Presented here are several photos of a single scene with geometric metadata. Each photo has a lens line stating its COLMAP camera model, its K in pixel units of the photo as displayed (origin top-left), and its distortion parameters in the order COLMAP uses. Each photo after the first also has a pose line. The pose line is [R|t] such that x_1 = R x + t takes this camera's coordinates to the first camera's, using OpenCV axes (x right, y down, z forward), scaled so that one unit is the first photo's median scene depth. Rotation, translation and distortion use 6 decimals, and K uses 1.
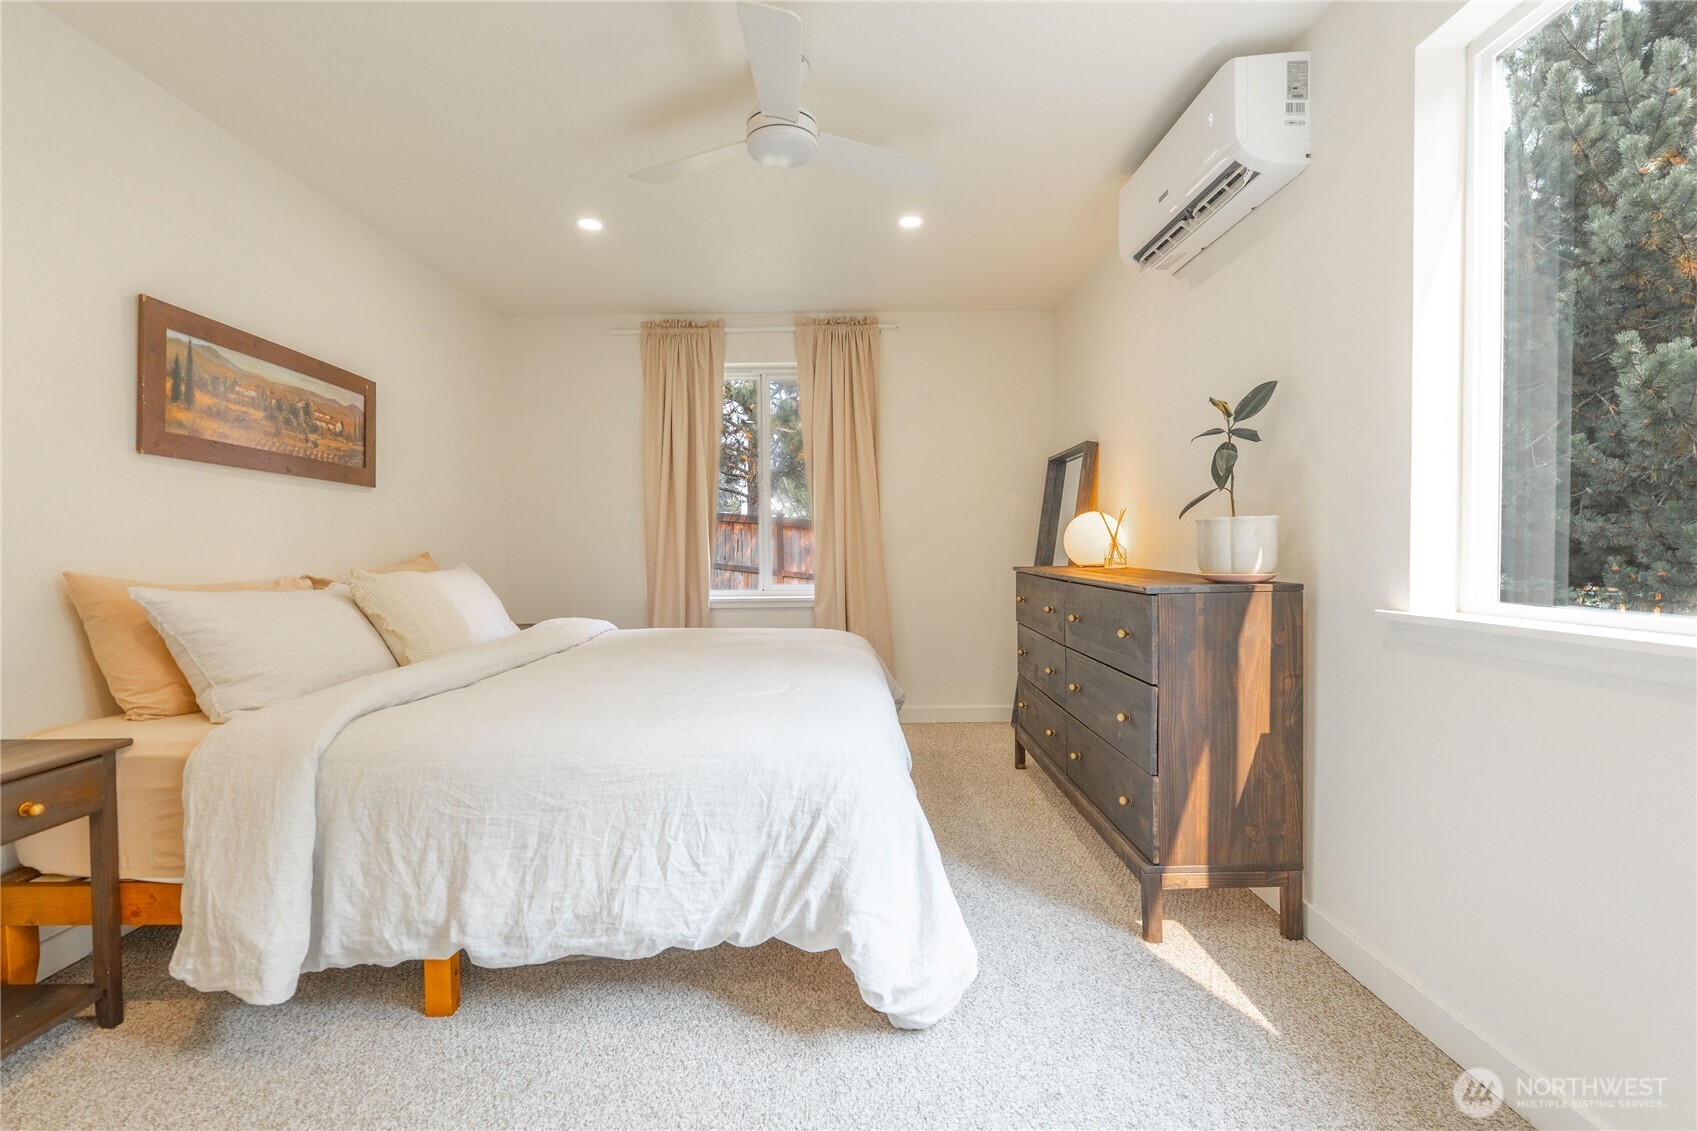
lens RADIAL K [[759.7, 0, 837.5], [0, 759.7, 562.5], [0, 0, 1]] dist [-0.005549, 0.001502]
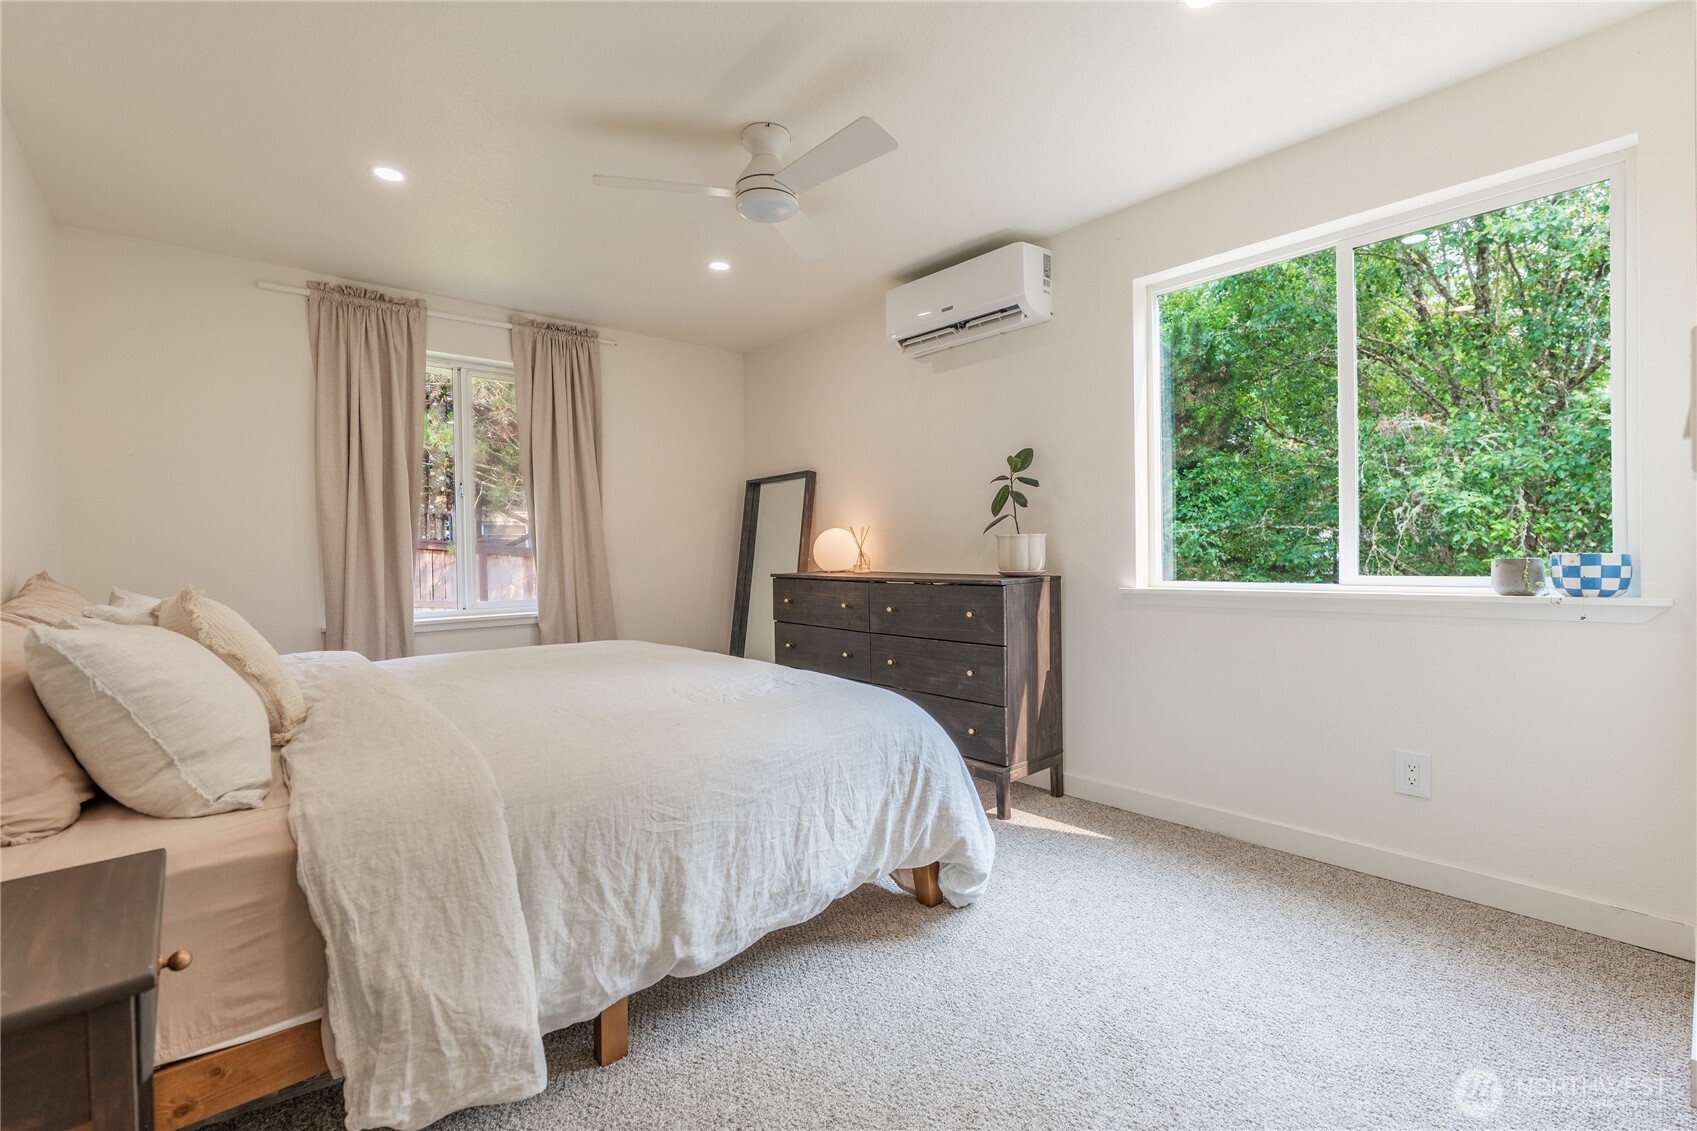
lens RADIAL K [[759.7, 0, 831.0], [0, 759.7, 562.3], [0, 0, 1]] dist [-0.005549, 0.001502]
pose [[0.749987, -0.011928, 0.661345, -0.975307], [0.025217, 0.999626, -0.010568, 0.004724], [-0.660972, 0.024602, 0.750008, 0.118472]]
